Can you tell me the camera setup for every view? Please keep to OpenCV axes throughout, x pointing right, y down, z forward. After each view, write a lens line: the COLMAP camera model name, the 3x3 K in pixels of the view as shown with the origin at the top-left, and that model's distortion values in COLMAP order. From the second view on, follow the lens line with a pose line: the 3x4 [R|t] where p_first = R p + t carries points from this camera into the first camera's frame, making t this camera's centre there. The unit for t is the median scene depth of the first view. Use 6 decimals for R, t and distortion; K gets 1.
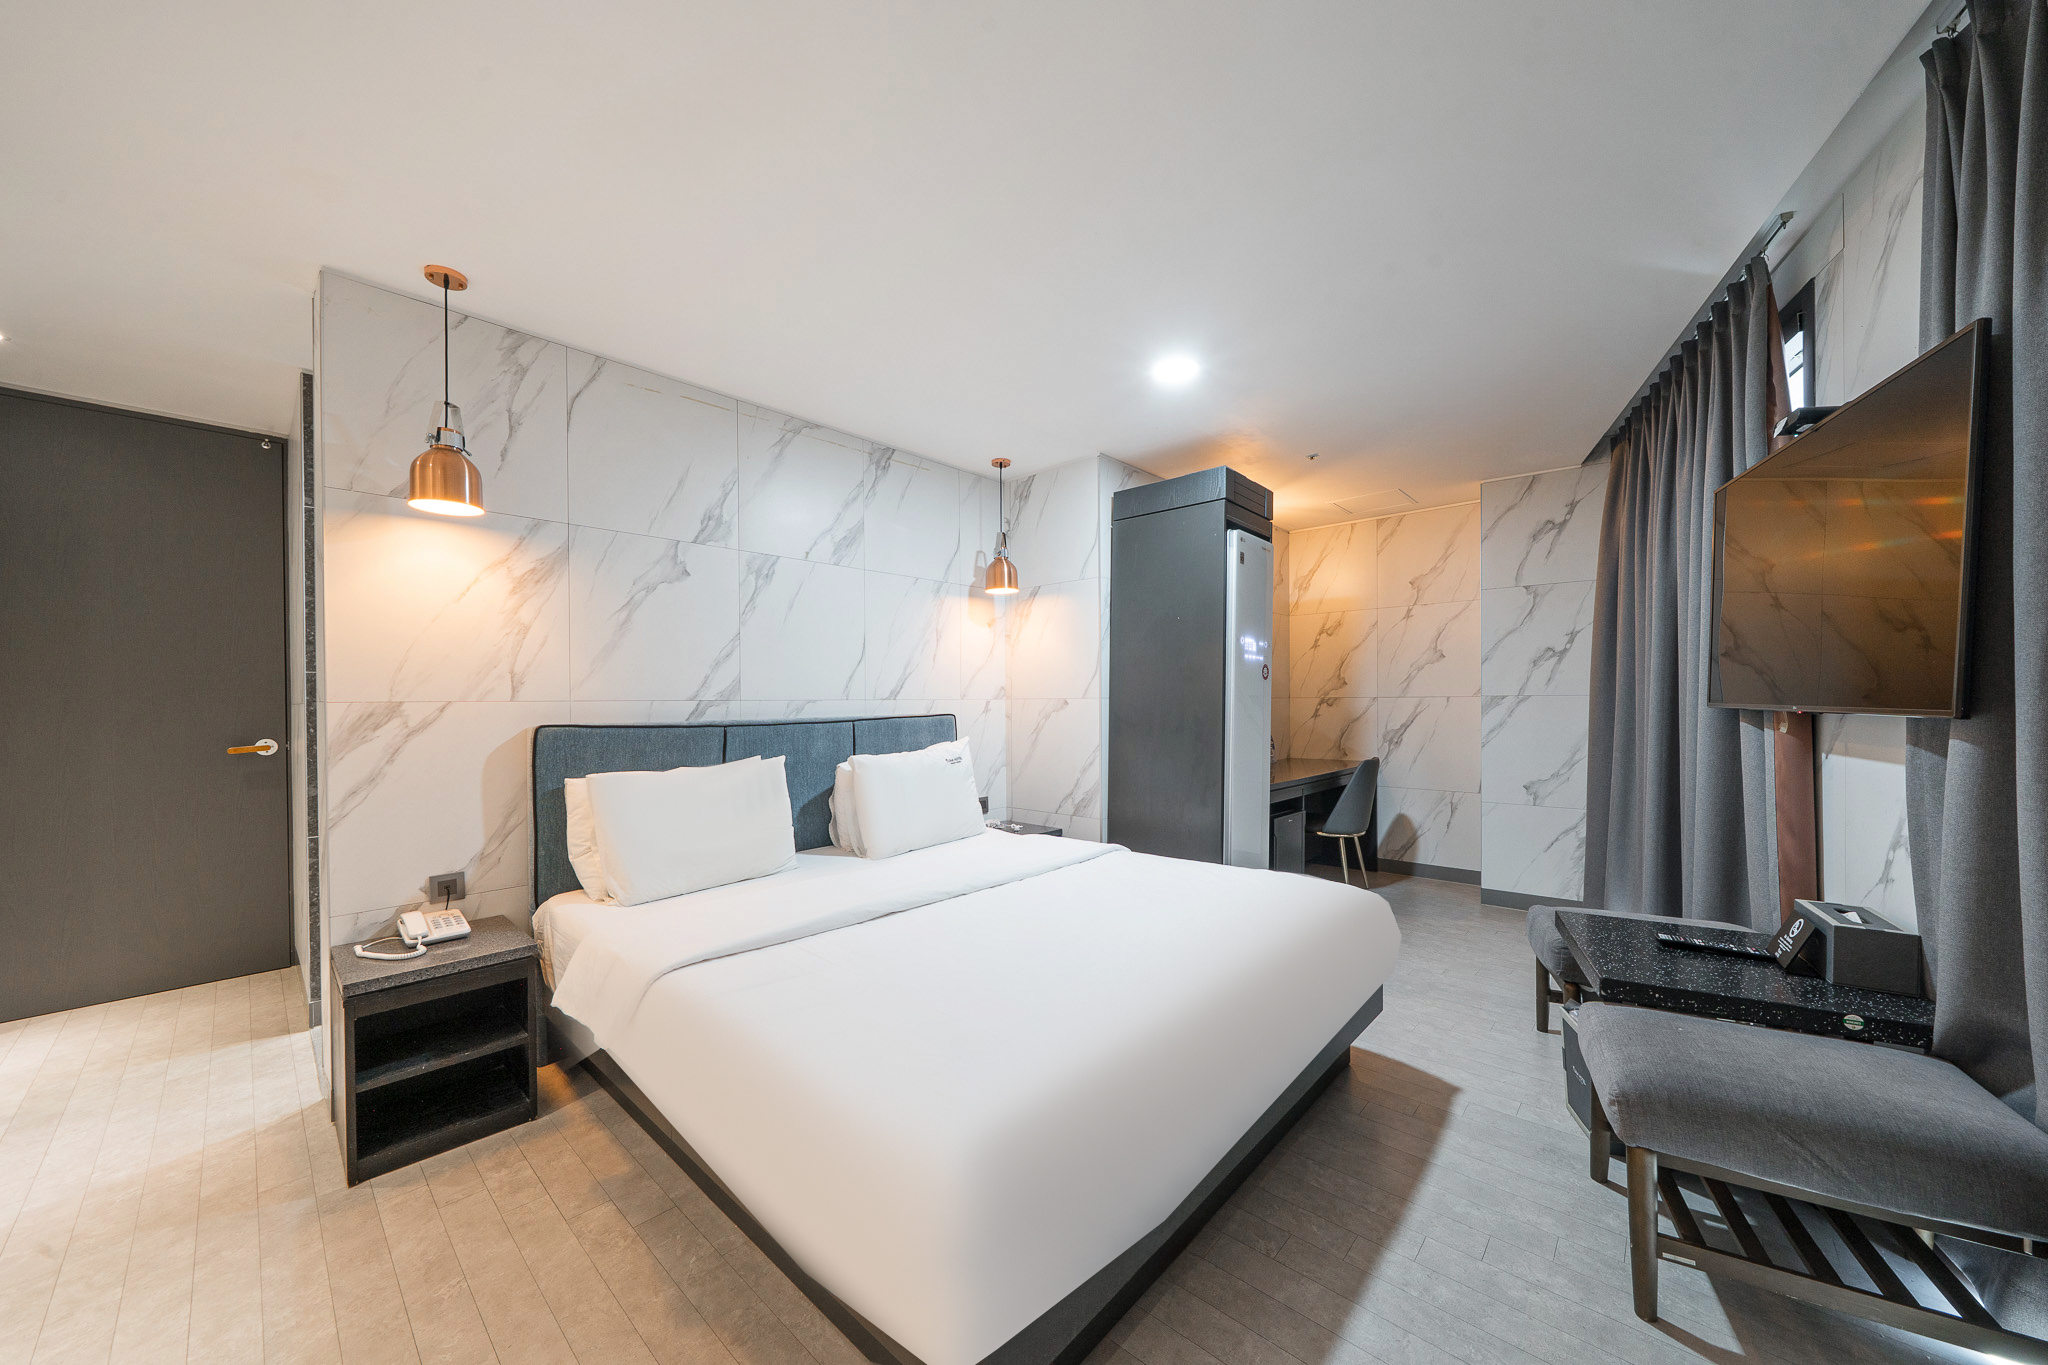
lens RADIAL K [[725.7, 0, 1024.0], [0, 725.7, 682.5], [0, 0, 1]] dist [-0.001682, -0.000084]
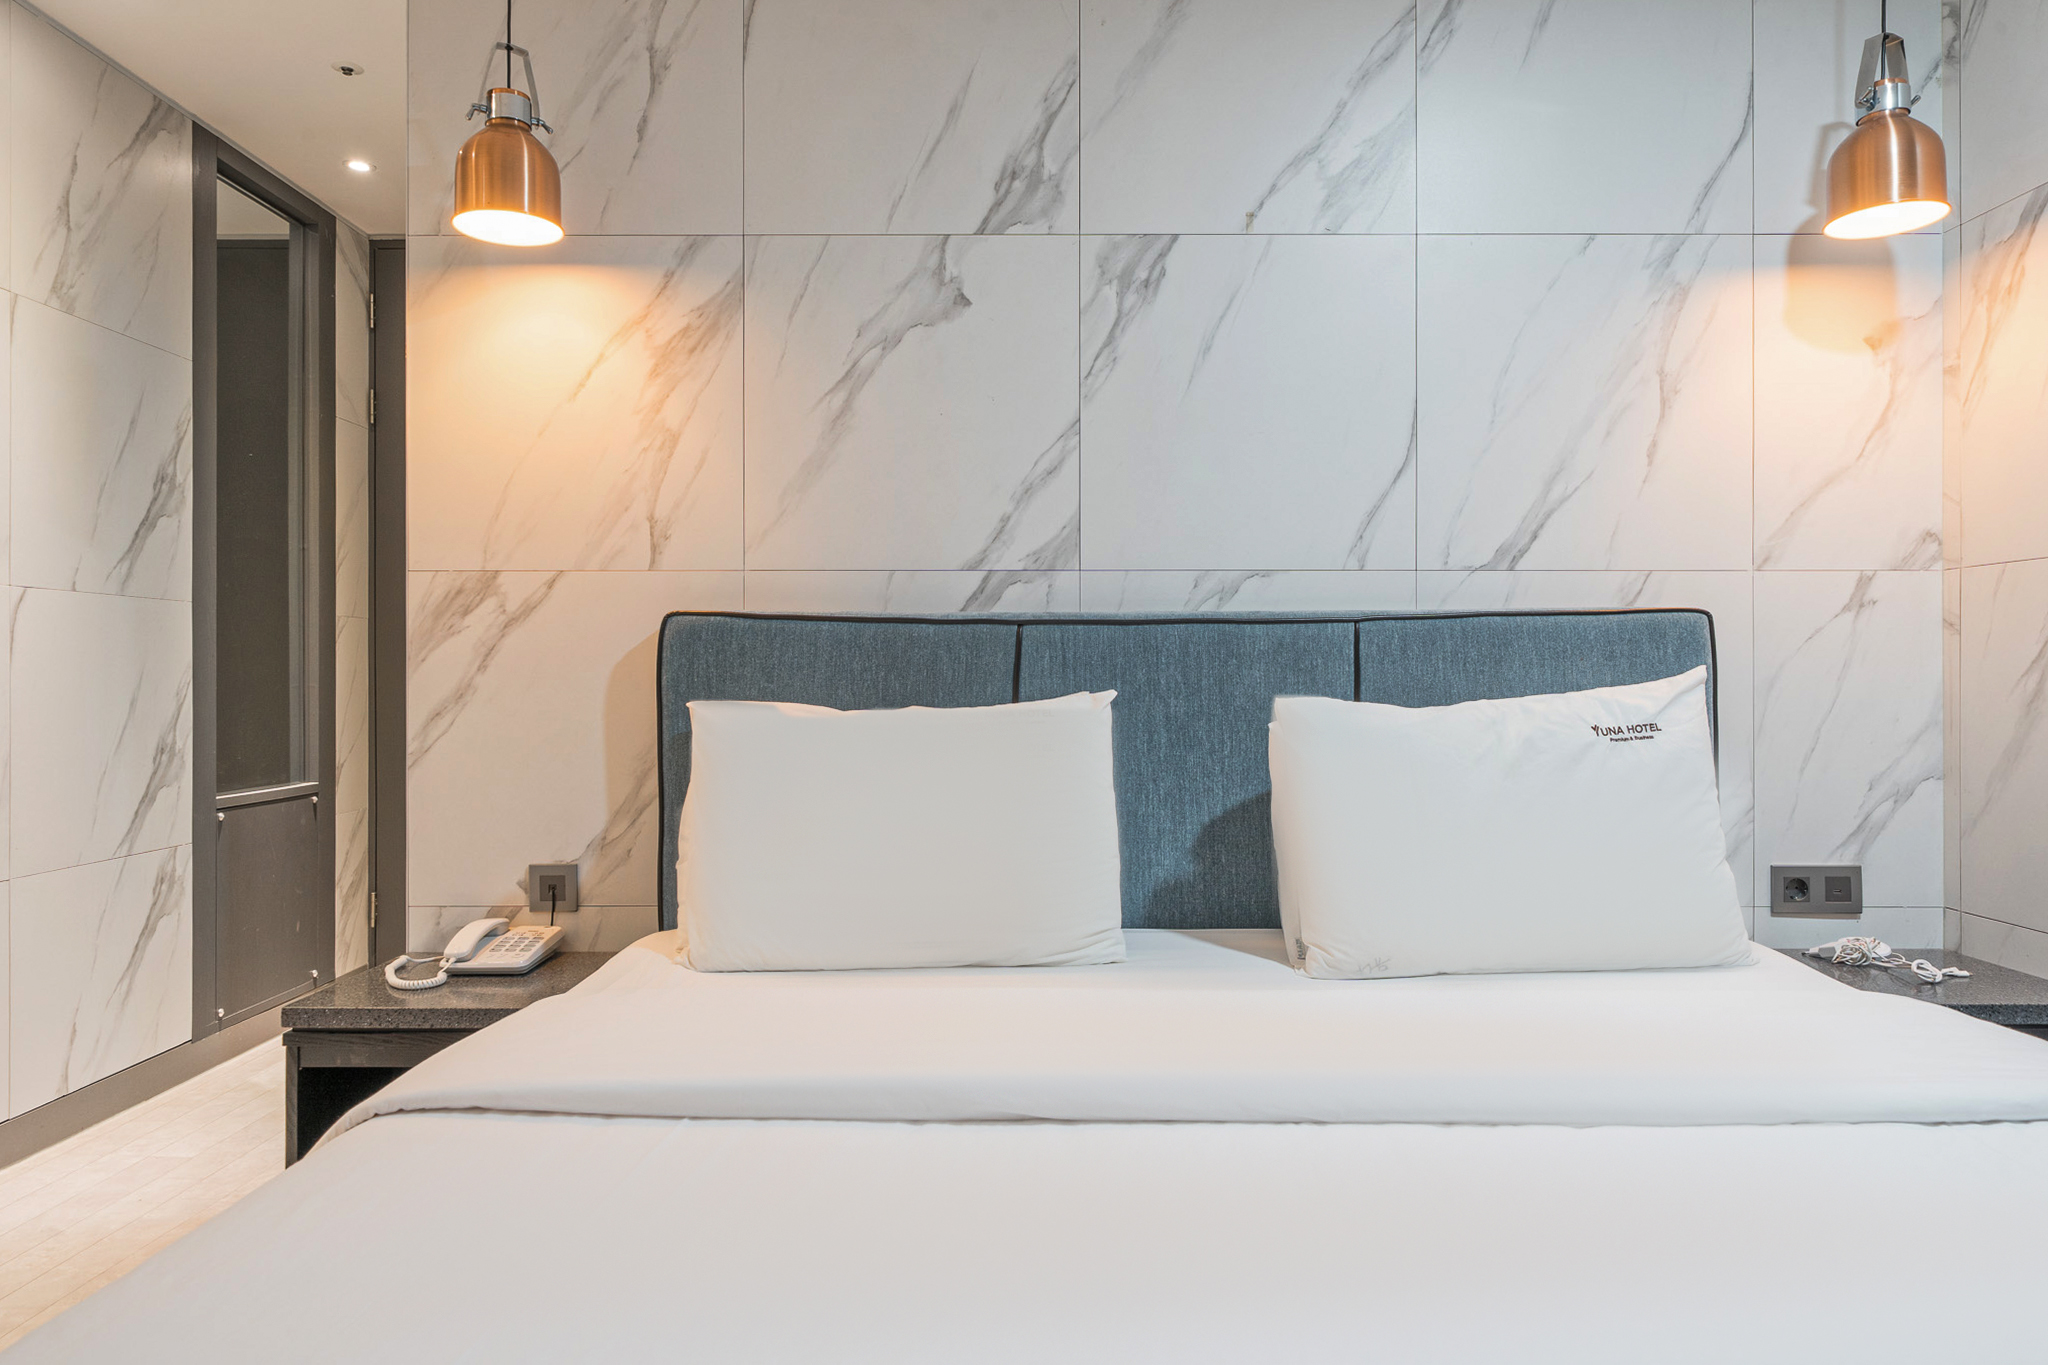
lens RADIAL K [[1312.3, 0, 1024.7], [0, 1312.3, 672.9], [0, 0, 1]] dist [0.001312, 0.001521]
pose [[0.670687, -0.004543, -0.741727, 0.192910], [0.014046, 0.999880, 0.006577, 0.086250], [0.741608, -0.014830, 0.670670, 0.458263]]
